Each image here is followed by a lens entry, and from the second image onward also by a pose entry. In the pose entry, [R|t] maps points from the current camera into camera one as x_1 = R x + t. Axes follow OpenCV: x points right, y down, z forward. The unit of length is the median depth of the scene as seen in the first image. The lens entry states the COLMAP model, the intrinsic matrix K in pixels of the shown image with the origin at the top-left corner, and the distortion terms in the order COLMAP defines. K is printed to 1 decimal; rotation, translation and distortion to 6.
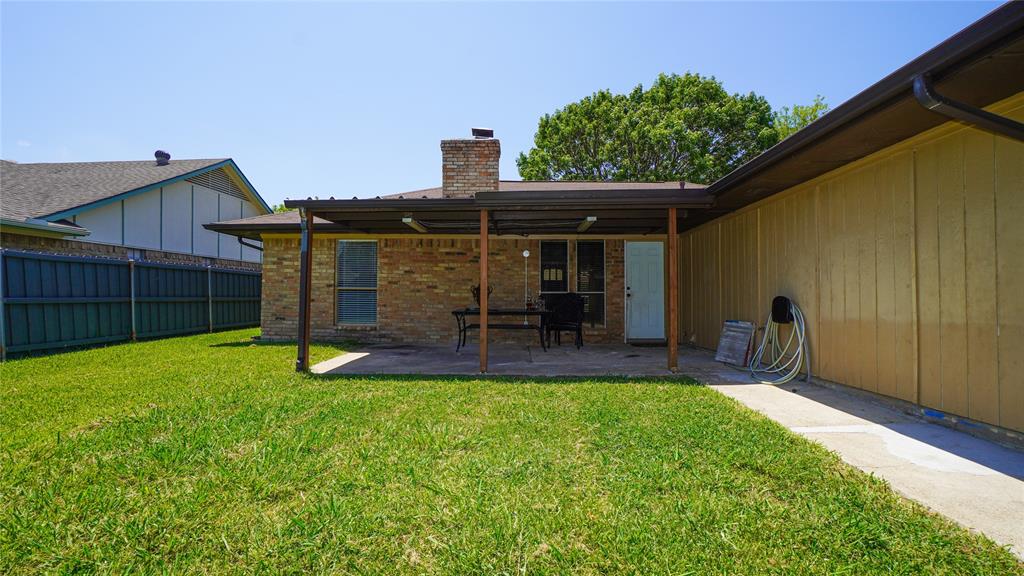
lens RADIAL K [[446.9, 0, 517.6], [0, 446.9, 286.3], [0, 0, 1]] dist [-0.055066, 0.016111]
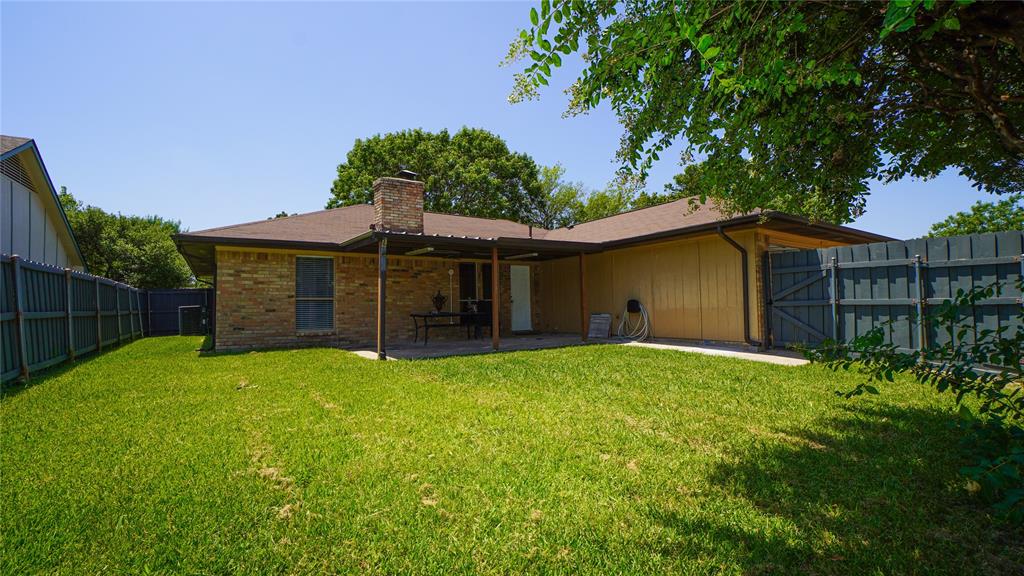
lens RADIAL K [[446.9, 0, 505.1], [0, 446.9, 290.2], [0, 0, 1]] dist [-0.055066, 0.016111]
pose [[0.824307, 0.000354, 0.566143, -0.607231], [0.007902, 0.999895, -0.012132, 0.000126], [-0.566088, 0.014474, 0.824218, -0.206886]]
